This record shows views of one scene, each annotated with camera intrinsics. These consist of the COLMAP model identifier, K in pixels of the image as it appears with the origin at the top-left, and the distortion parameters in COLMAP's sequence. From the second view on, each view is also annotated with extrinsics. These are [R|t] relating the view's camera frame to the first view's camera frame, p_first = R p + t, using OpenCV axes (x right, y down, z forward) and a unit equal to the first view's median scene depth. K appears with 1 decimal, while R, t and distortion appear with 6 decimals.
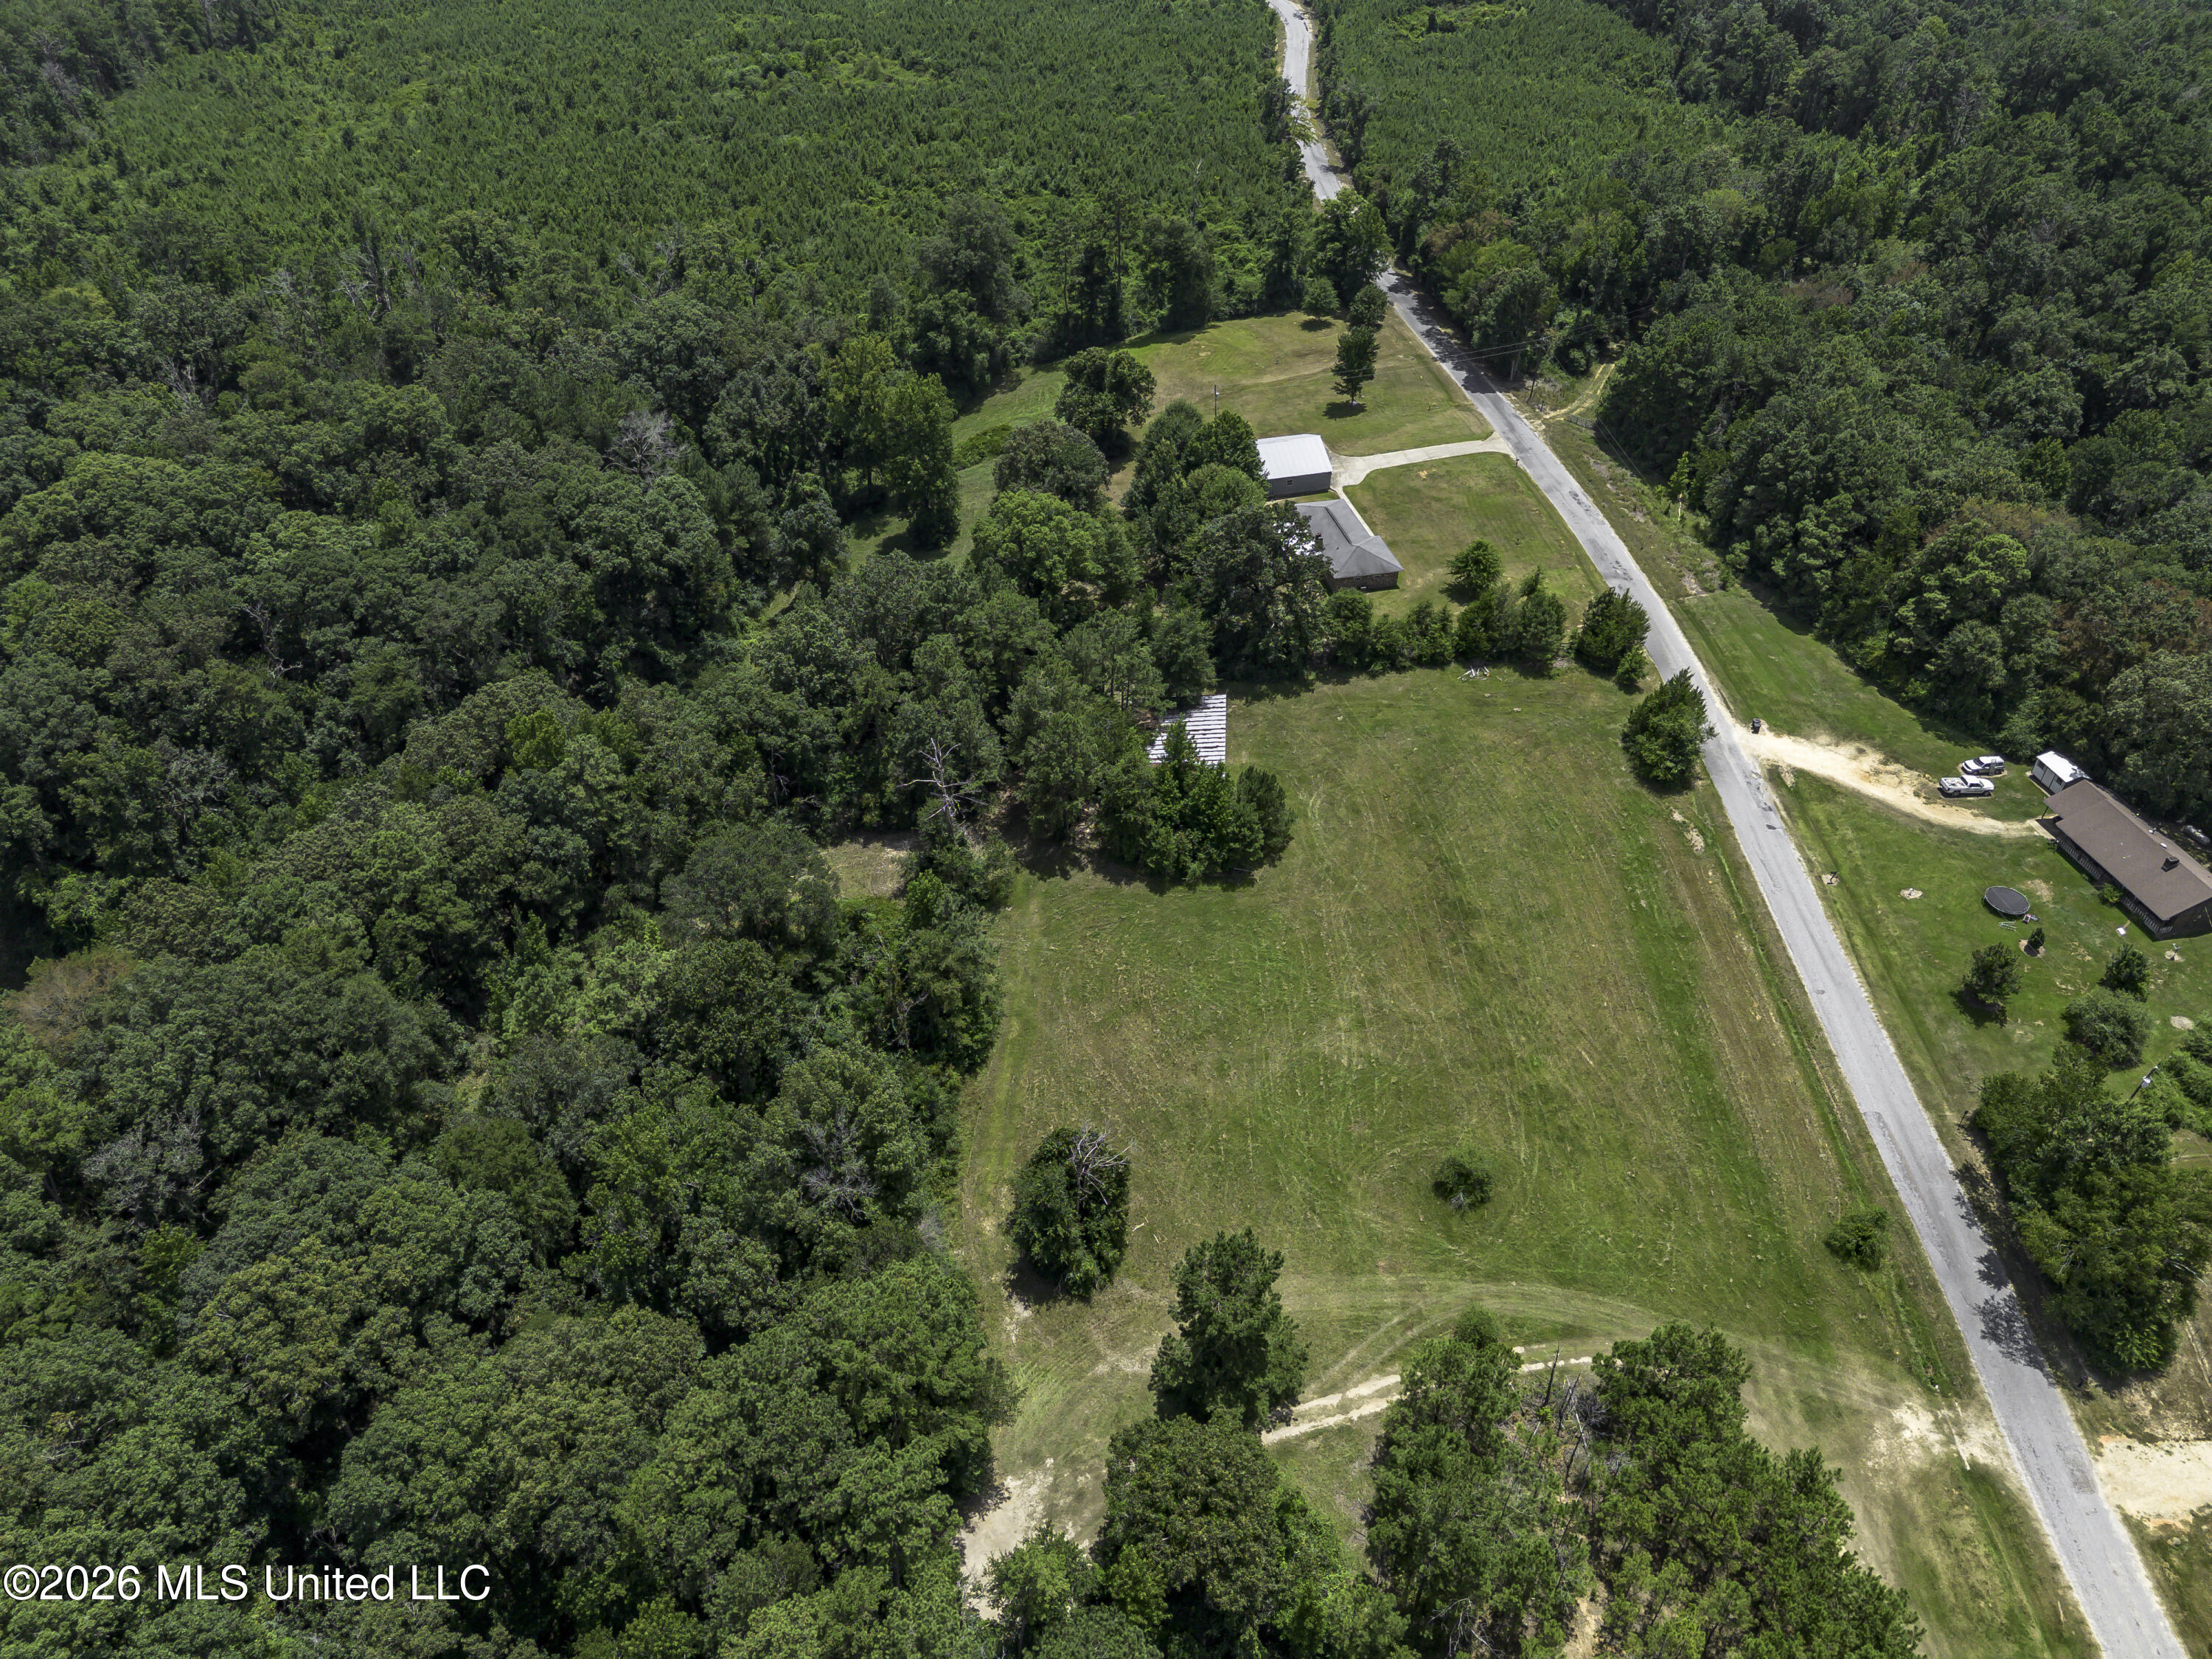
lens RADIAL K [[1569.0, 0, 1103.2], [0, 1569.0, 825.1], [0, 0, 1]] dist [0.063807, -0.050106]
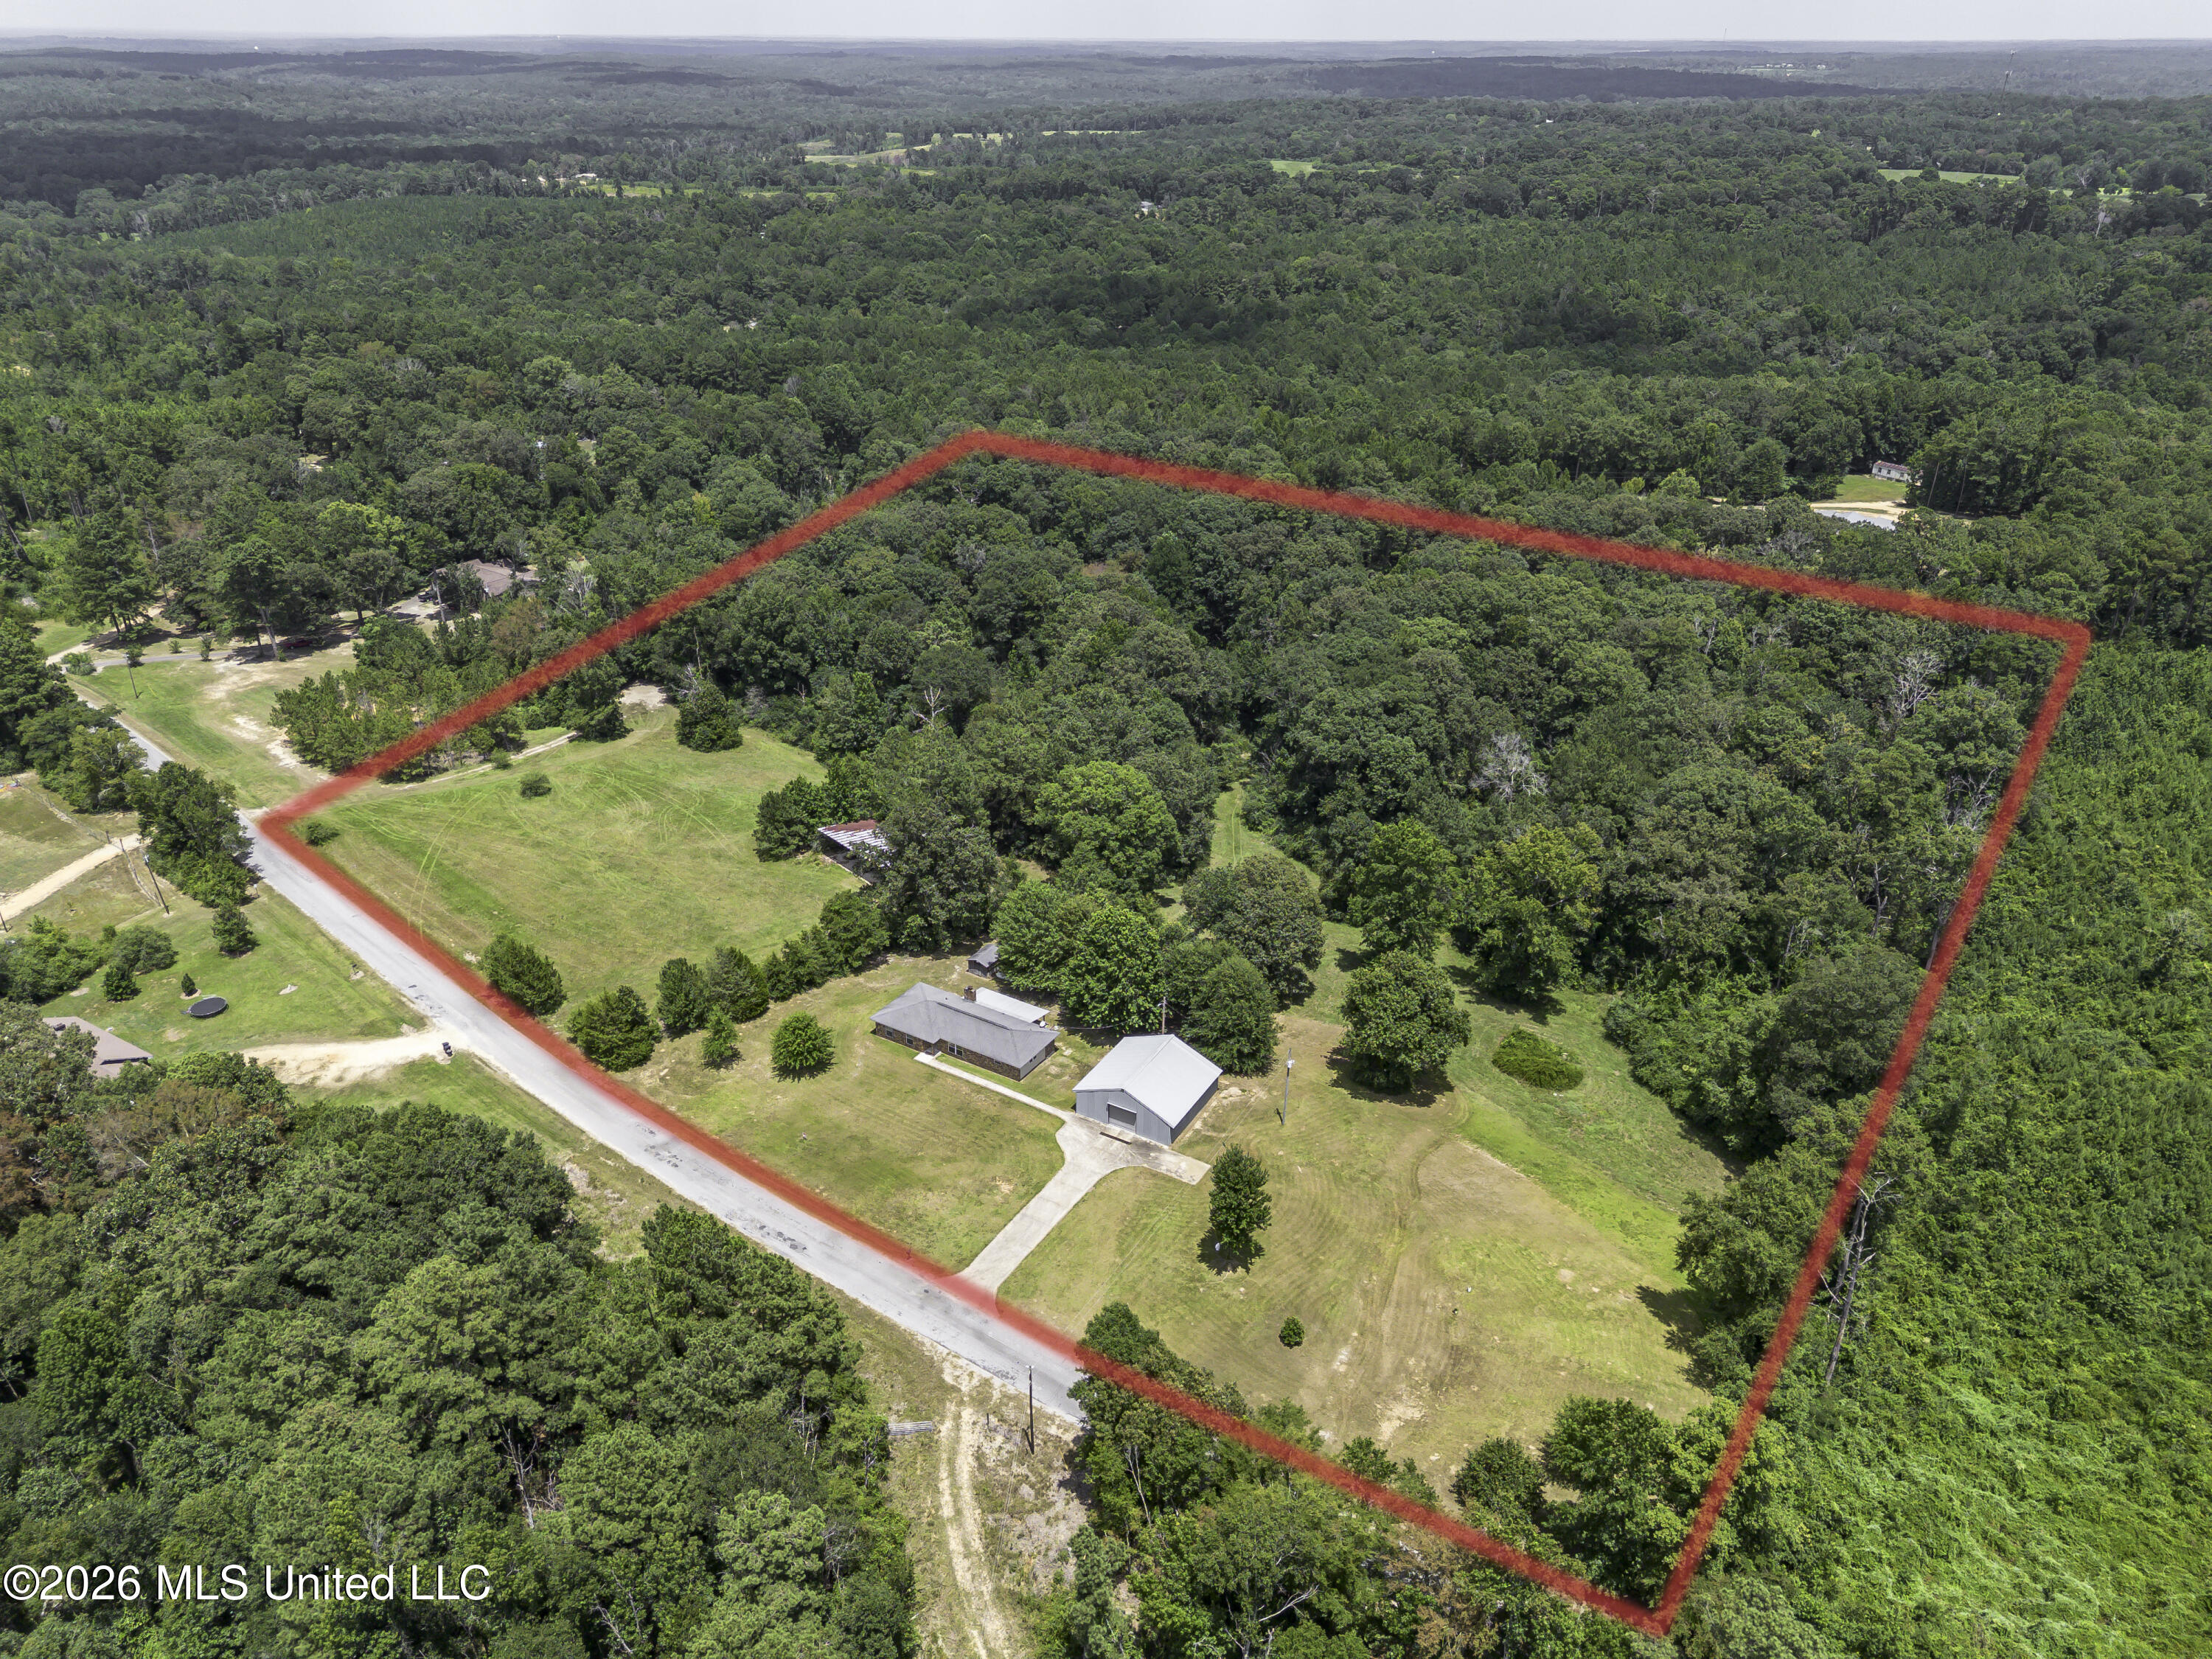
lens RADIAL K [[1569.0, 0, 1107.0], [0, 1569.0, 826.2], [0, 0, 1]] dist [0.063807, -0.050106]
pose [[-0.694376, 0.318837, -0.645124, 0.763235], [-0.455299, 0.499583, 0.736966, -1.119096], [0.557266, 0.805456, -0.201732, 1.391643]]
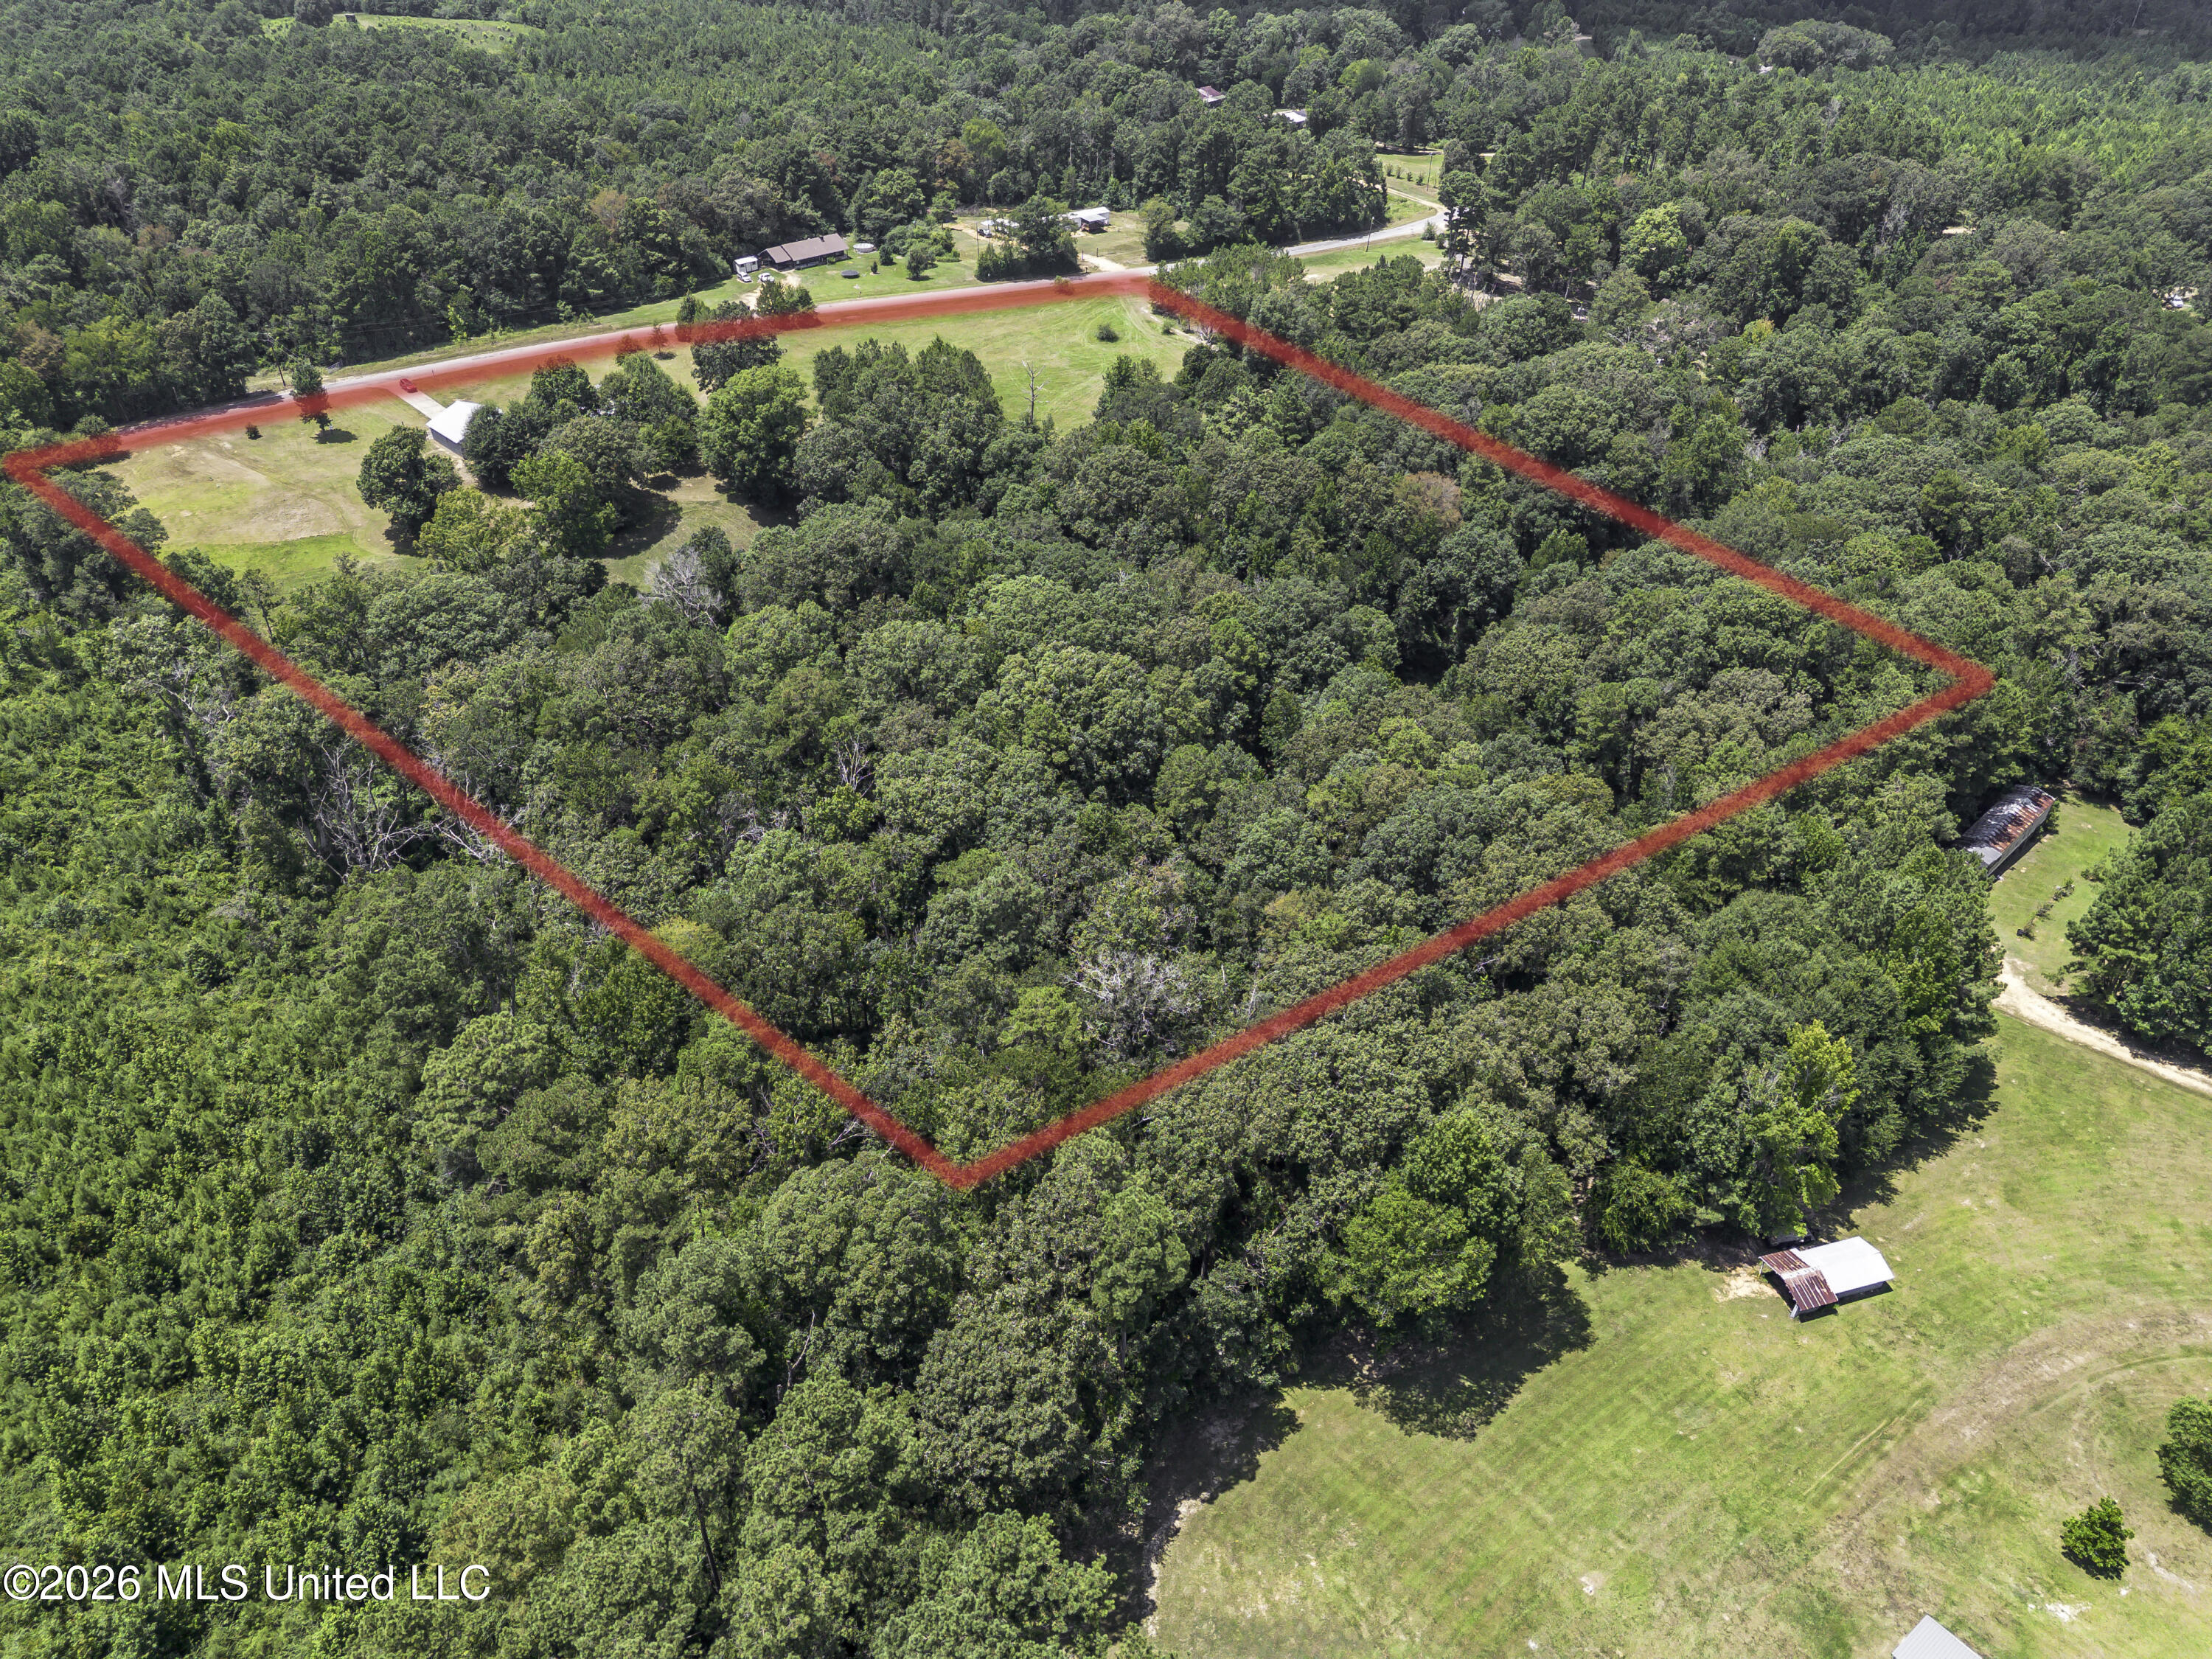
lens RADIAL K [[1569.0, 0, 1105.1], [0, 1569.0, 831.8], [0, 0, 1]] dist [0.063807, -0.050106]
pose [[-0.490740, -0.508008, 0.707886, -1.490829], [0.541640, 0.458523, 0.704545, -0.905257], [-0.682496, 0.729167, 0.050142, 1.124242]]
